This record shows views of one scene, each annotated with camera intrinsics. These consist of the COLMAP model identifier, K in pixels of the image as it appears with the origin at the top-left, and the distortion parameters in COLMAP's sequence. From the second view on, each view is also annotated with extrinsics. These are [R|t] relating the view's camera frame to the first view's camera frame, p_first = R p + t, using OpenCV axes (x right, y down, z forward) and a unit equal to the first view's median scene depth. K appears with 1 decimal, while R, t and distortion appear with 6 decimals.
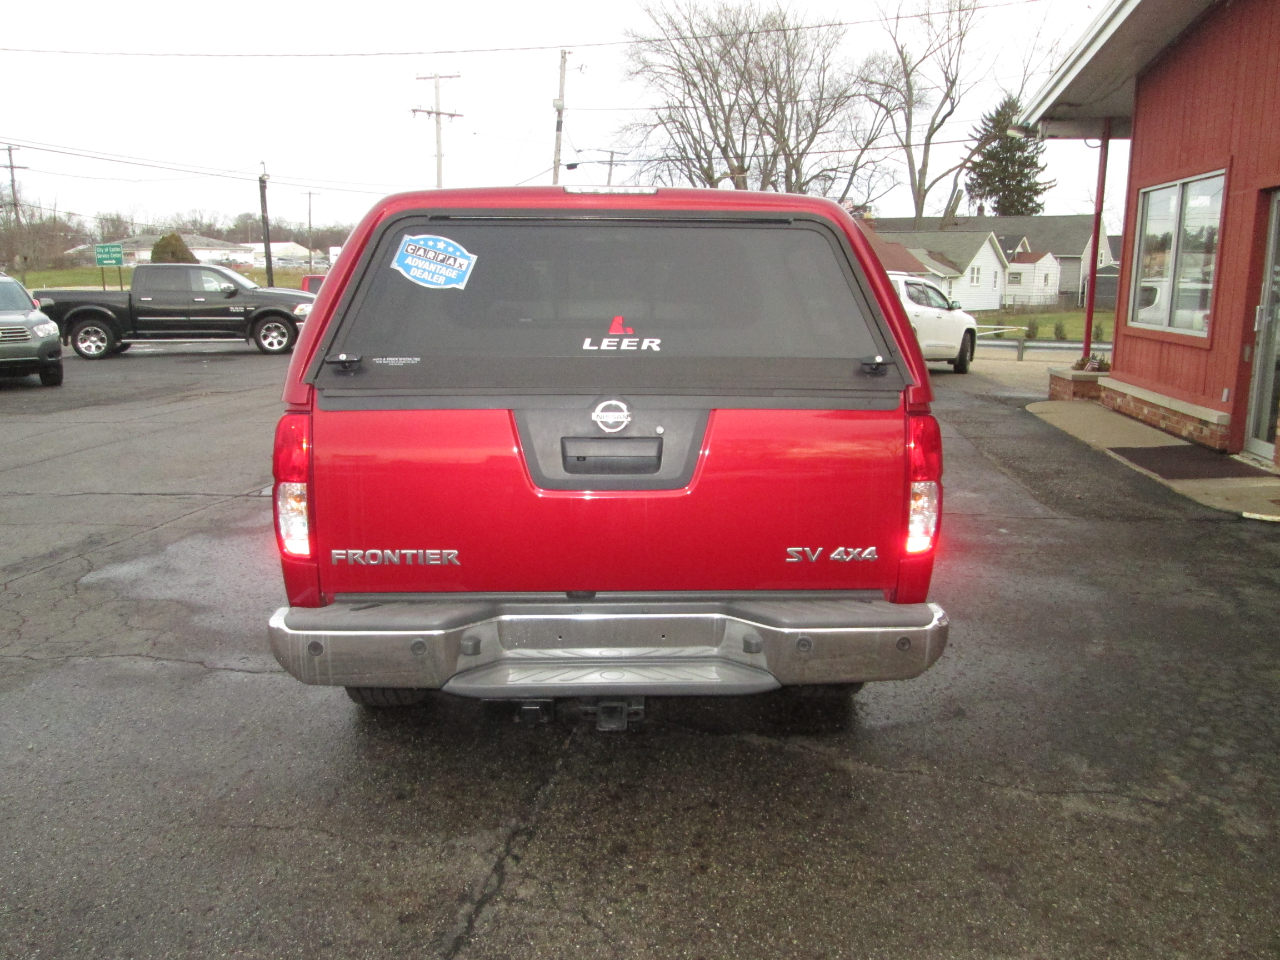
lens RADIAL K [[1062.0, 0, 665.8], [0, 1062.0, 480.5], [0, 0, 1]] dist [-0.058739, 0.040123]
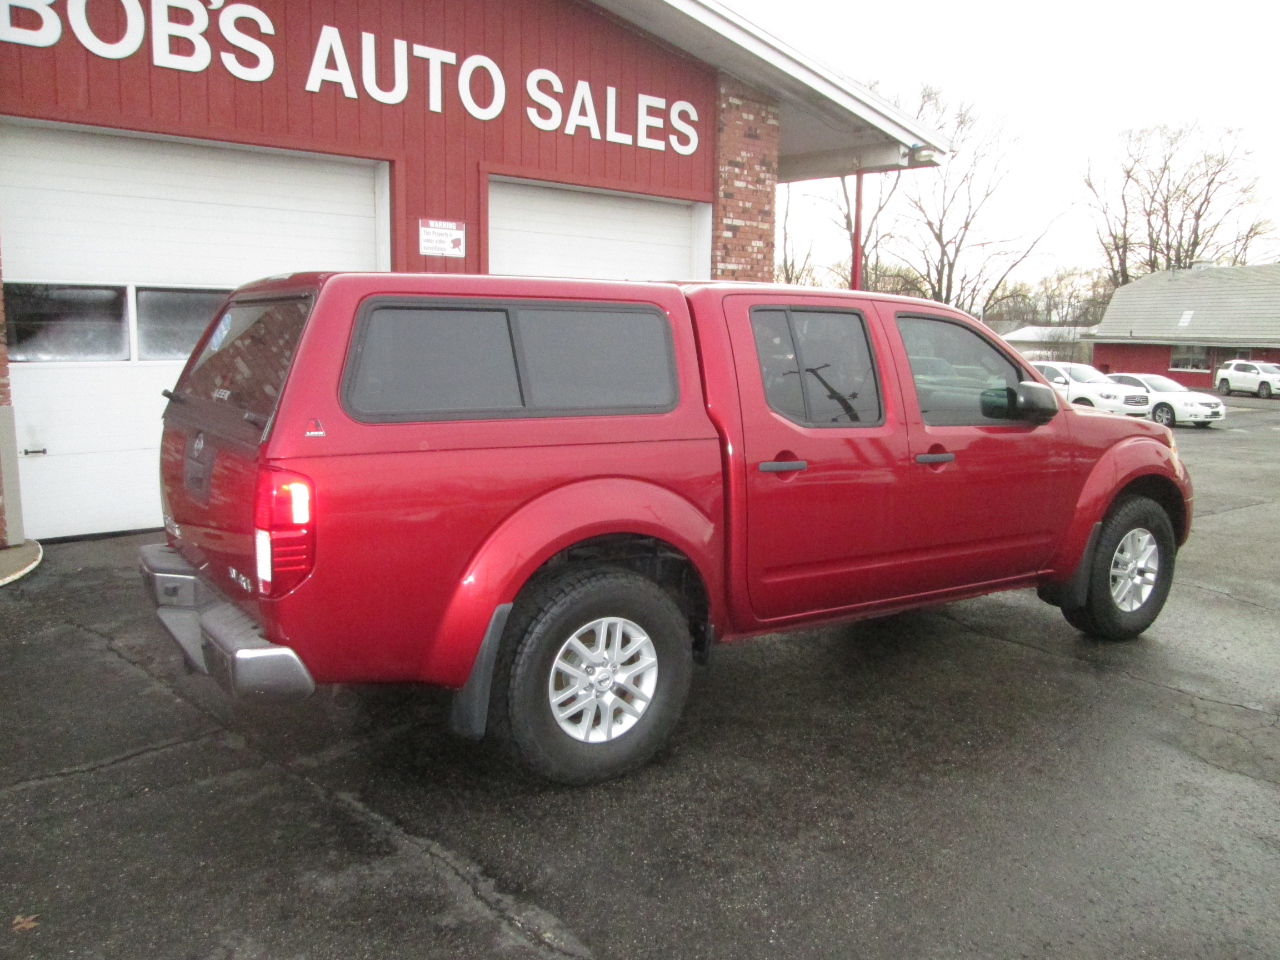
lens RADIAL K [[1062.0, 0, 651.6], [0, 1062.0, 481.6], [0, 0, 1]] dist [-0.058739, 0.040123]
pose [[-0.776391, -0.106384, 0.621208, -0.588712], [0.111782, 0.946781, 0.301844, -0.353132], [-0.620259, 0.303789, -0.723181, 1.708691]]
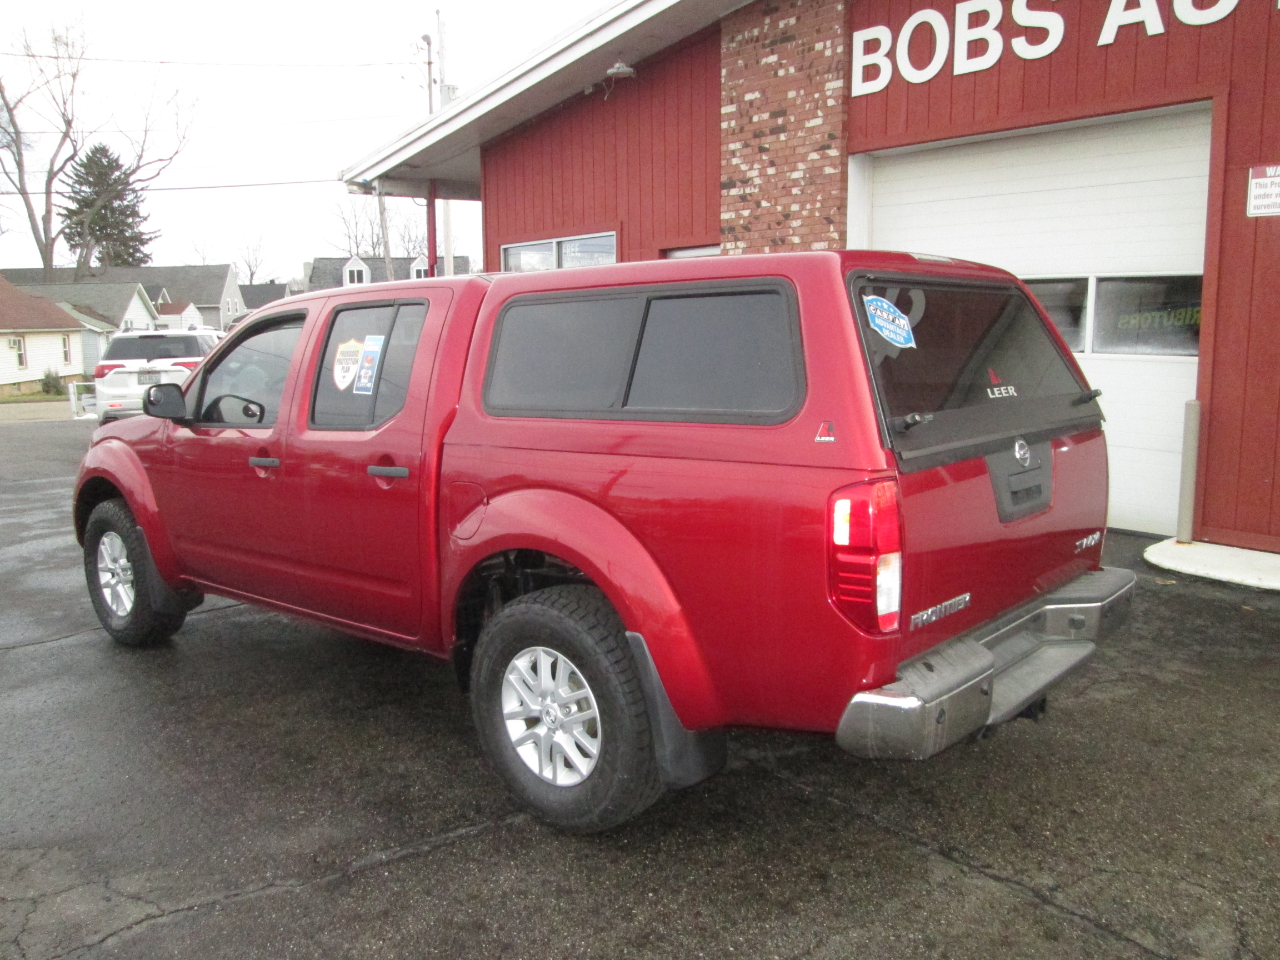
lens RADIAL K [[1062.0, 0, 638.2], [0, 1062.0, 476.2], [0, 0, 1]] dist [-0.058739, 0.040123]
pose [[0.704199, -0.123511, 0.699177, -0.591650], [0.158057, 0.987313, 0.015219, -0.058759], [-0.692186, 0.099793, 0.714786, 0.238290]]
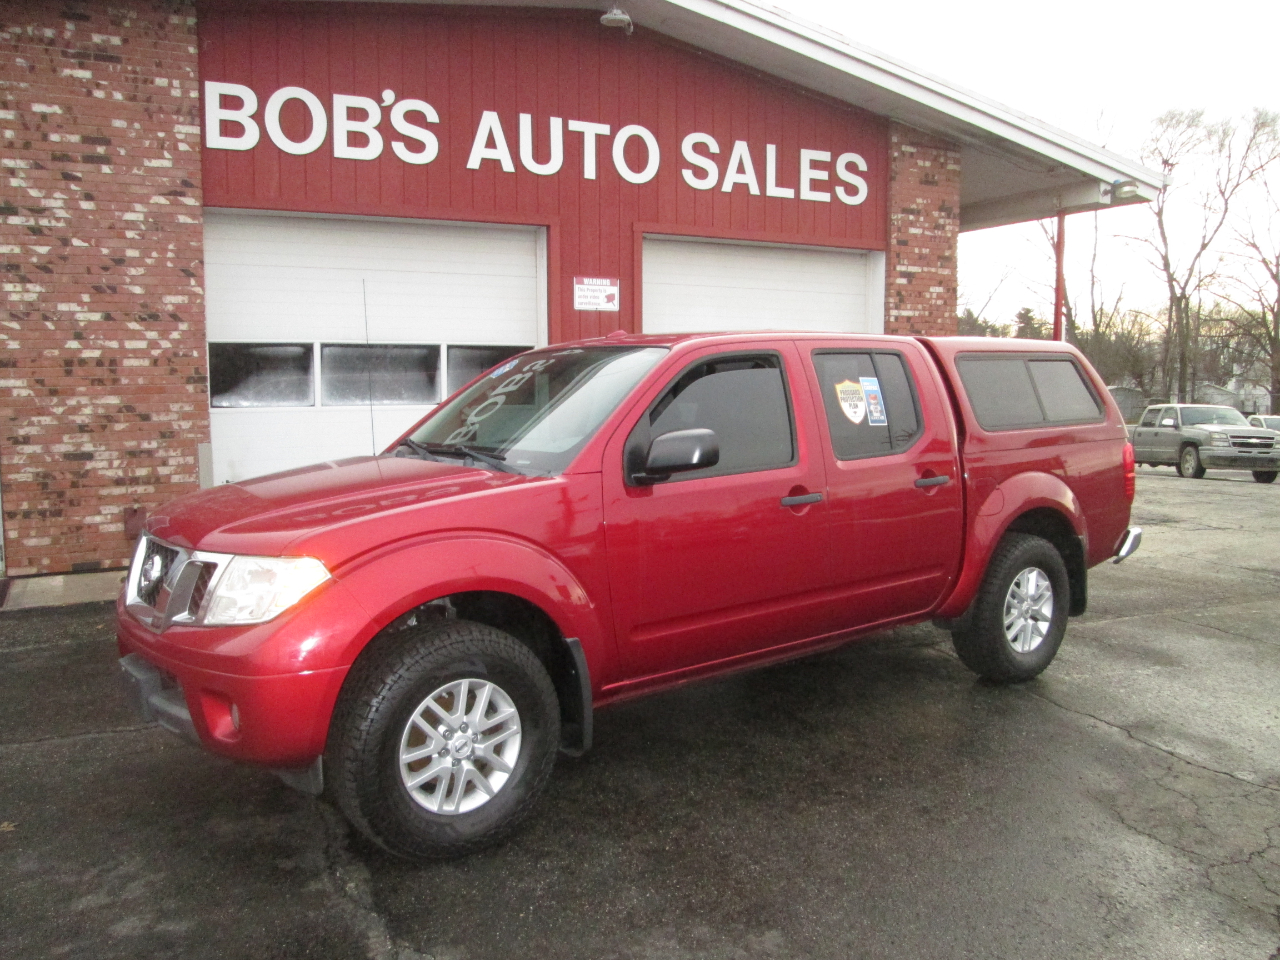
lens RADIAL K [[1062.0, 0, 652.5], [0, 1062.0, 482.1], [0, 0, 1]] dist [-0.058739, 0.040123]
pose [[-0.564810, -0.086683, 0.820656, -0.833068], [0.164897, 0.962557, 0.215160, -0.313581], [-0.808578, 0.256848, -0.529368, 1.546584]]
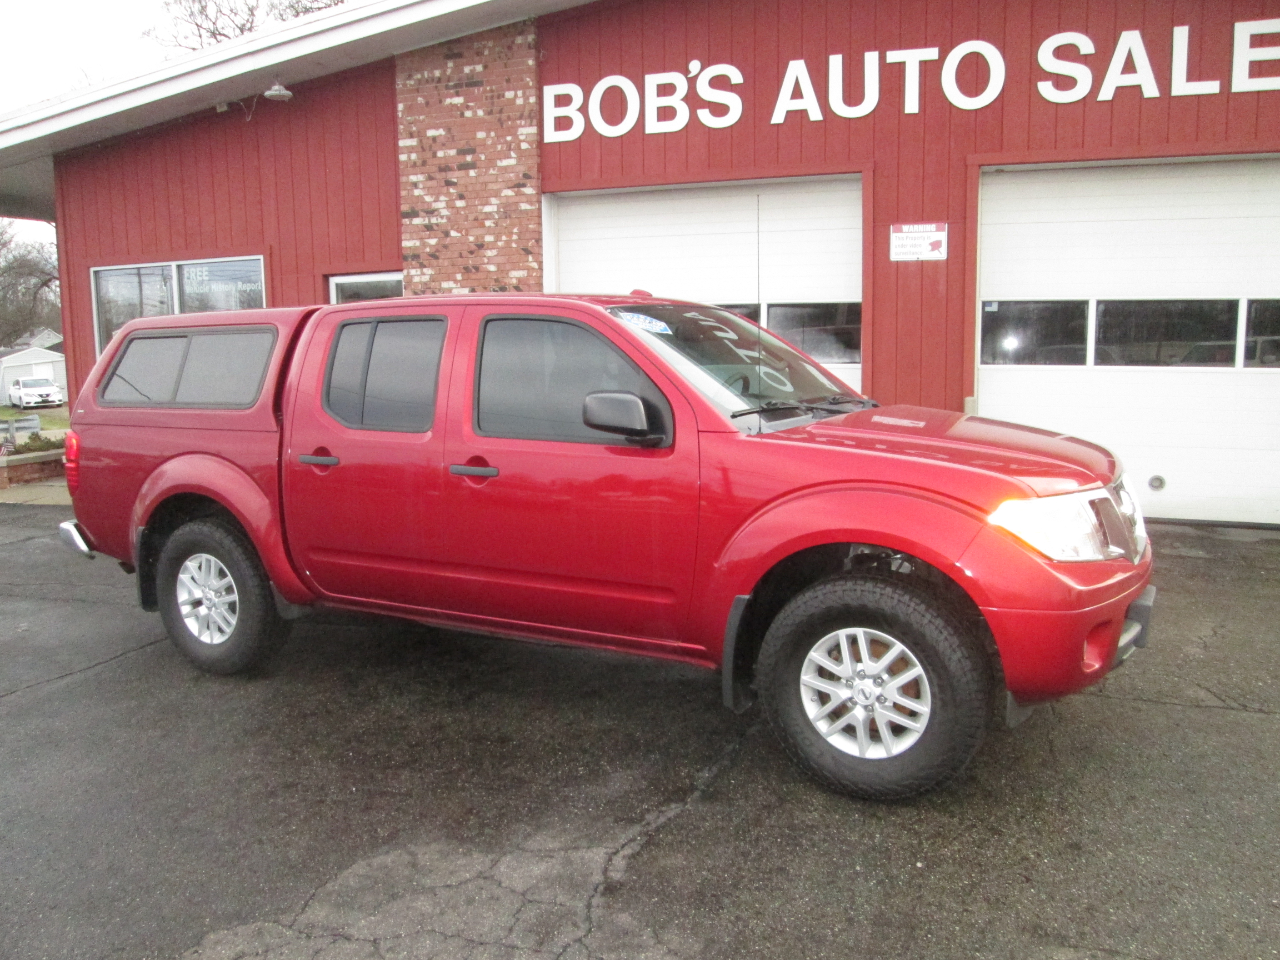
lens RADIAL K [[1062.0, 0, 642.9], [0, 1062.0, 479.2], [0, 0, 1]] dist [-0.058739, 0.040123]
pose [[0.209967, -0.136176, 0.968179, -0.972583], [0.212060, 0.973023, 0.090869, -0.123907], [-0.954434, 0.186232, 0.233181, 0.638524]]
